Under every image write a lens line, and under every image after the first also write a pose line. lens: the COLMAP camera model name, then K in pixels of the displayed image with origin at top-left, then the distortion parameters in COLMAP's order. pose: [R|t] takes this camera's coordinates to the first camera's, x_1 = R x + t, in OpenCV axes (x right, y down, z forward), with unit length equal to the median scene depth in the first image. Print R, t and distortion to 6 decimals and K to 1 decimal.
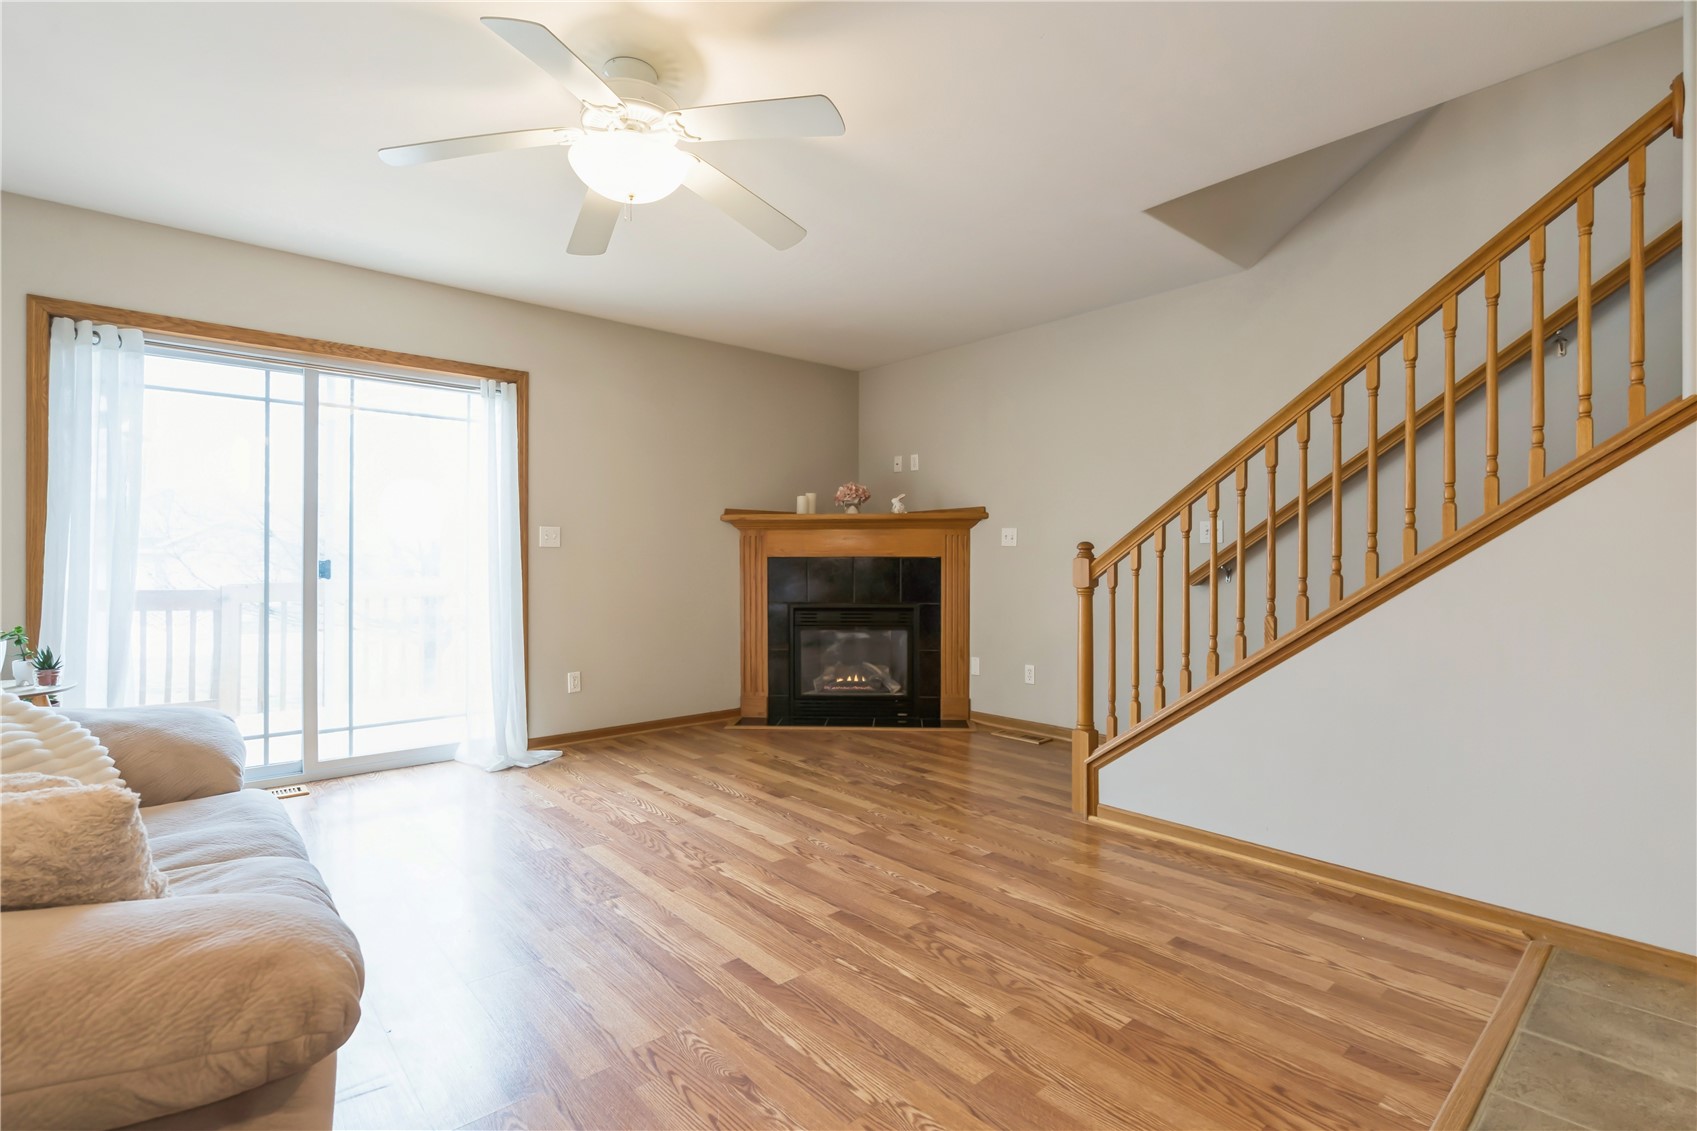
lens RADIAL K [[776.0, 0, 850.8], [0, 776.0, 560.8], [0, 0, 1]] dist [-0.001689, -0.000149]
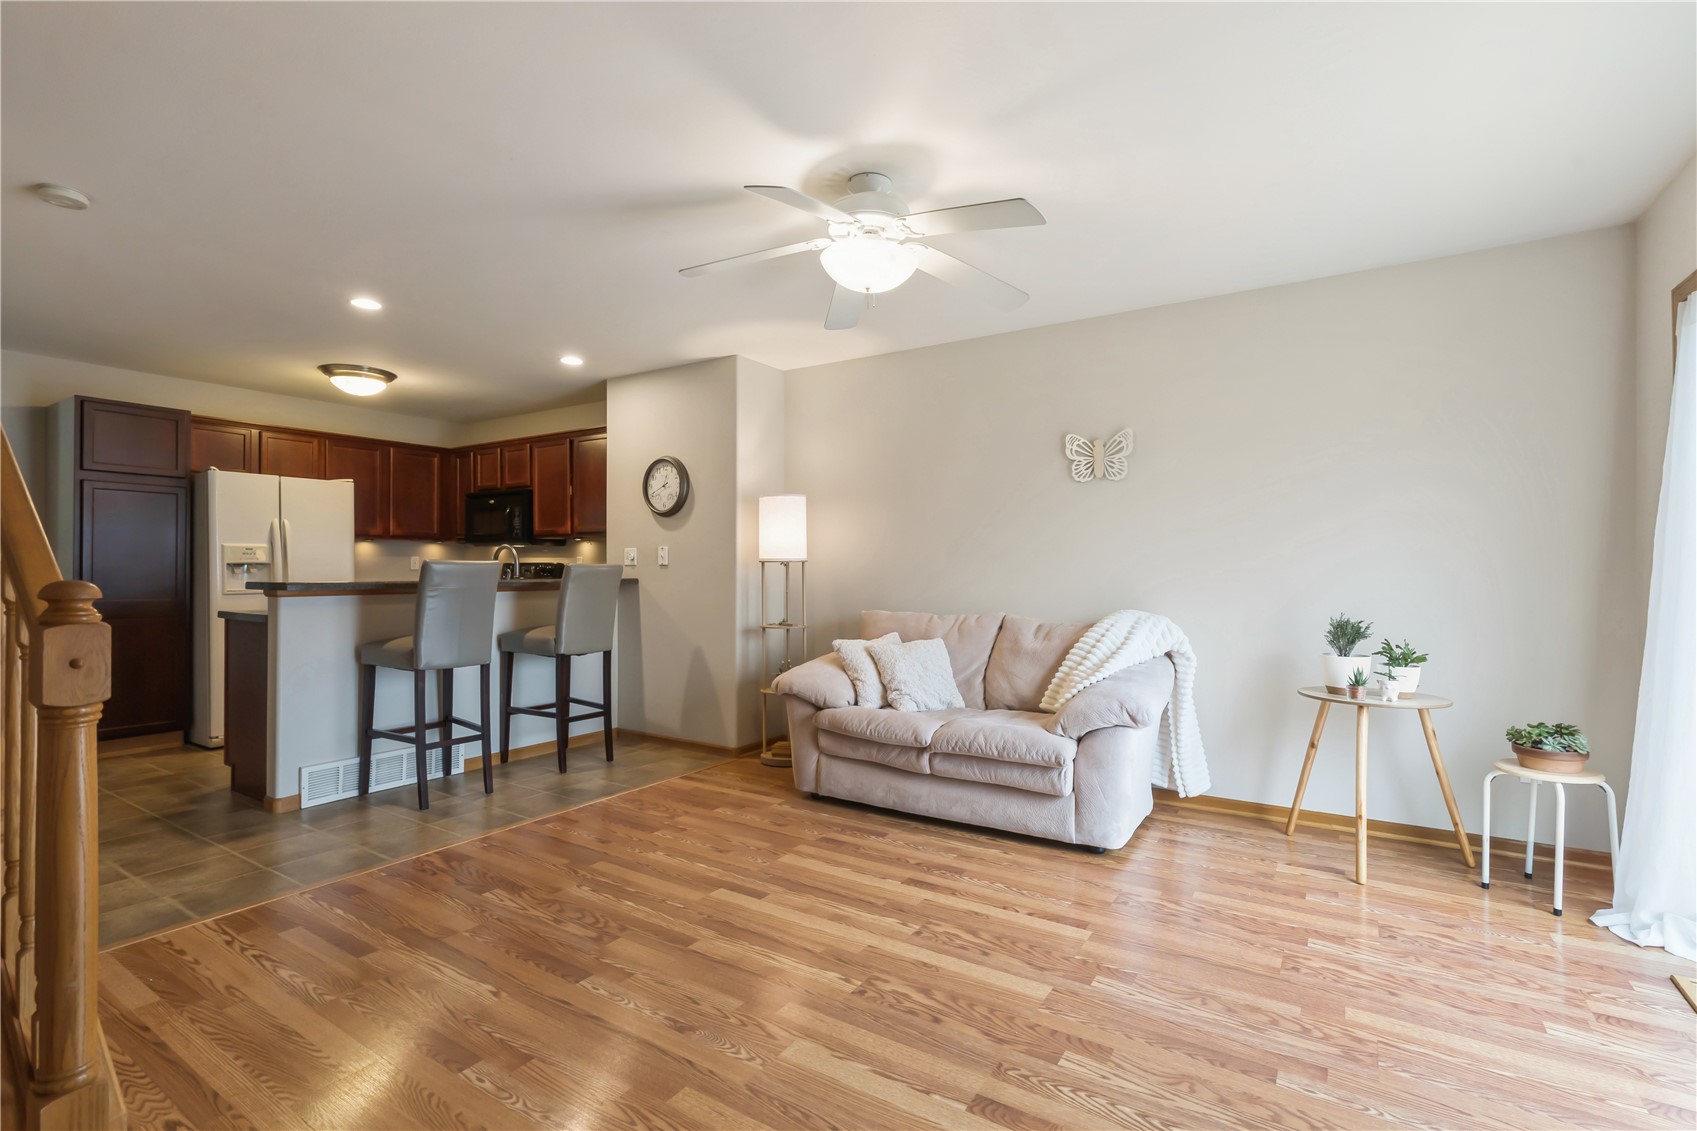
lens RADIAL K [[776.0, 0, 848.2], [0, 776.0, 567.8], [0, 0, 1]] dist [-0.001689, -0.000149]
pose [[-0.964018, -0.004411, -0.265802, 0.058394], [-0.004338, 0.999990, -0.000862, -0.044794], [0.265803, 0.000322, -0.964027, 2.140567]]
